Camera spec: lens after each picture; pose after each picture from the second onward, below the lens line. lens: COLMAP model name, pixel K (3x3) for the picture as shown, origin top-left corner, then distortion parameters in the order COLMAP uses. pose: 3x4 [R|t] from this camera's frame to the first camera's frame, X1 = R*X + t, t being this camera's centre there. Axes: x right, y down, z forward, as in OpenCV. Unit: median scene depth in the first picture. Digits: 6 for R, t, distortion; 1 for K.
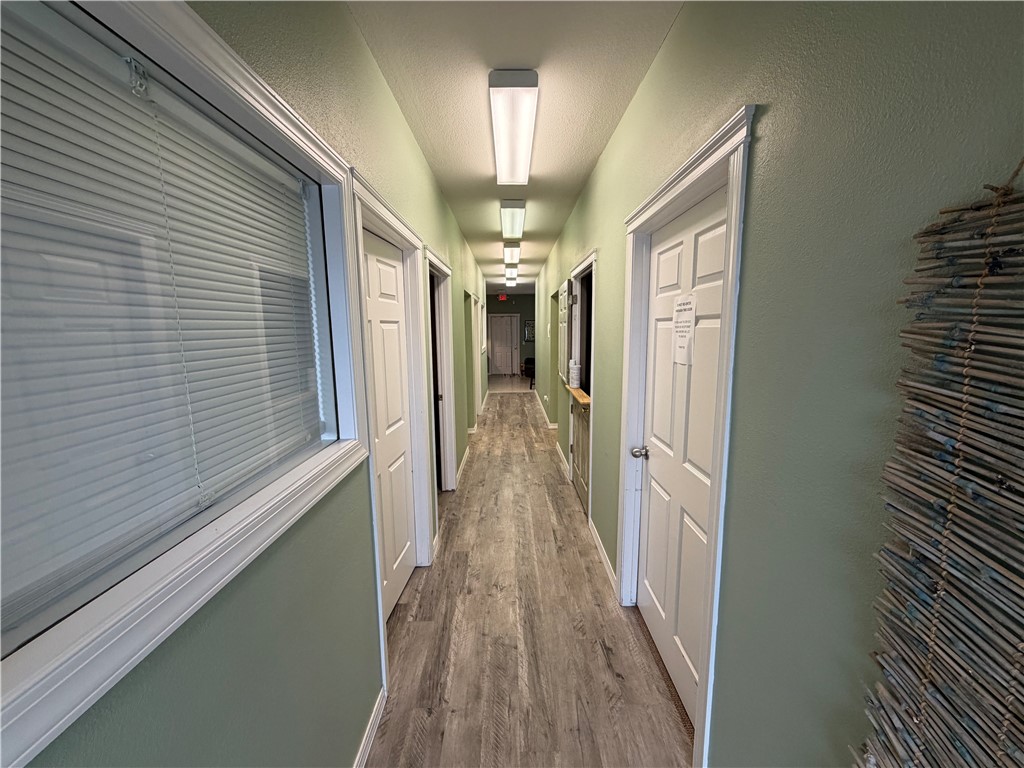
lens RADIAL K [[412.2, 0, 512.3], [0, 412.2, 383.3], [0, 0, 1]] dist [0.012145, 0.000281]
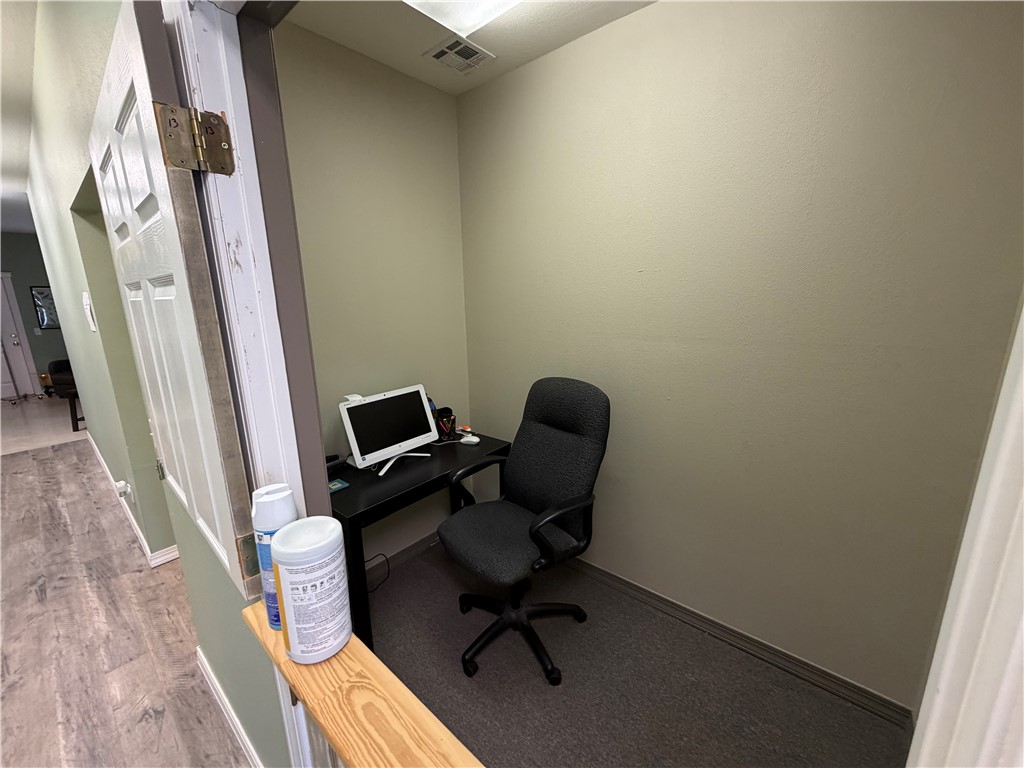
lens RADIAL K [[412.2, 0, 509.6], [0, 412.2, 383.0], [0, 0, 1]] dist [0.012145, 0.000281]
pose [[0.660167, -0.175547, 0.730317, 0.053515], [0.121631, 0.984457, 0.126687, -0.067724], [-0.741206, 0.005195, 0.671258, 0.473003]]
